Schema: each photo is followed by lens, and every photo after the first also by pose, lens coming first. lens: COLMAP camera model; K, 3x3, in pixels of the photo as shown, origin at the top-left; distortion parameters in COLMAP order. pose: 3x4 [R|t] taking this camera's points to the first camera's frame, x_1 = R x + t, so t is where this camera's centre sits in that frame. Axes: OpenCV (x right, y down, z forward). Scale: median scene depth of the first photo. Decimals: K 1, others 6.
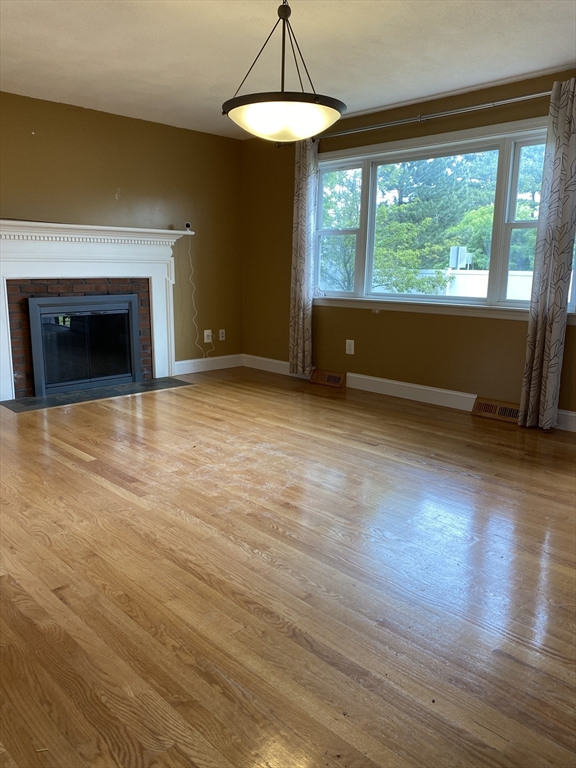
lens RADIAL K [[573.6, 0, 288.0], [0, 573.6, 384.0], [0, 0, 1]] dist [0.008374, 0.003074]
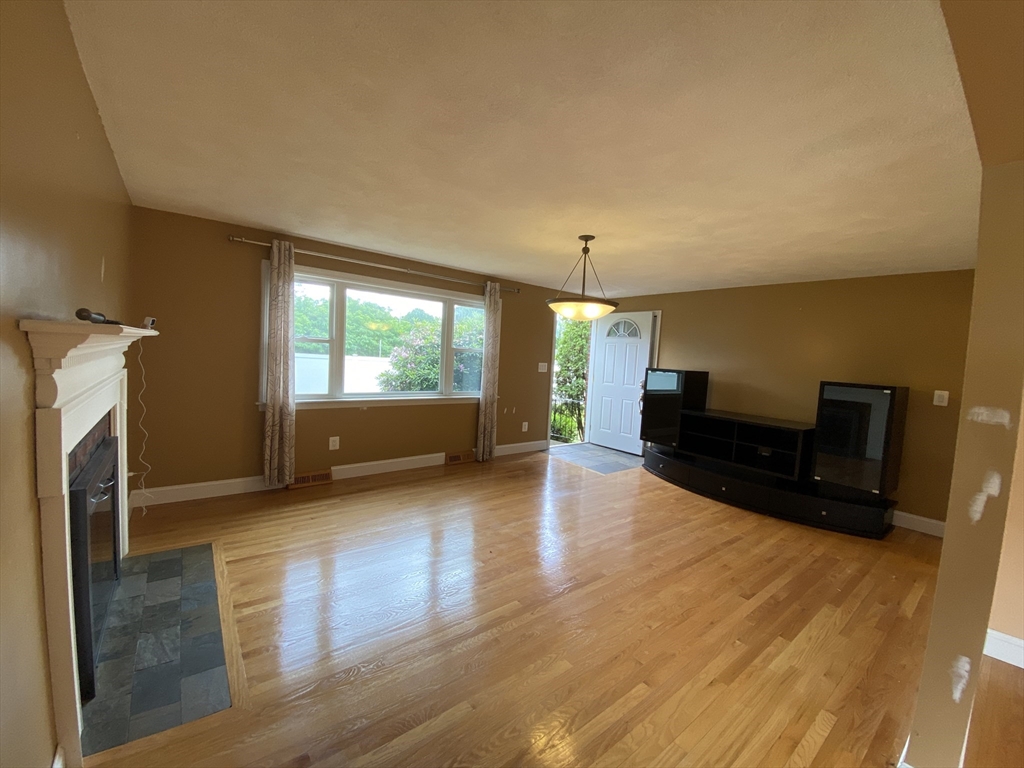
lens RADIAL K [[418.3, 0, 512.0], [0, 418.3, 384.0], [0, 0, 1]] dist [-0.000317, -0.000033]
pose [[0.122577, -0.082548, 0.989020, -0.665949], [0.151915, 0.986352, 0.063497, -0.184173], [-0.980763, 0.142463, 0.133444, 0.567203]]
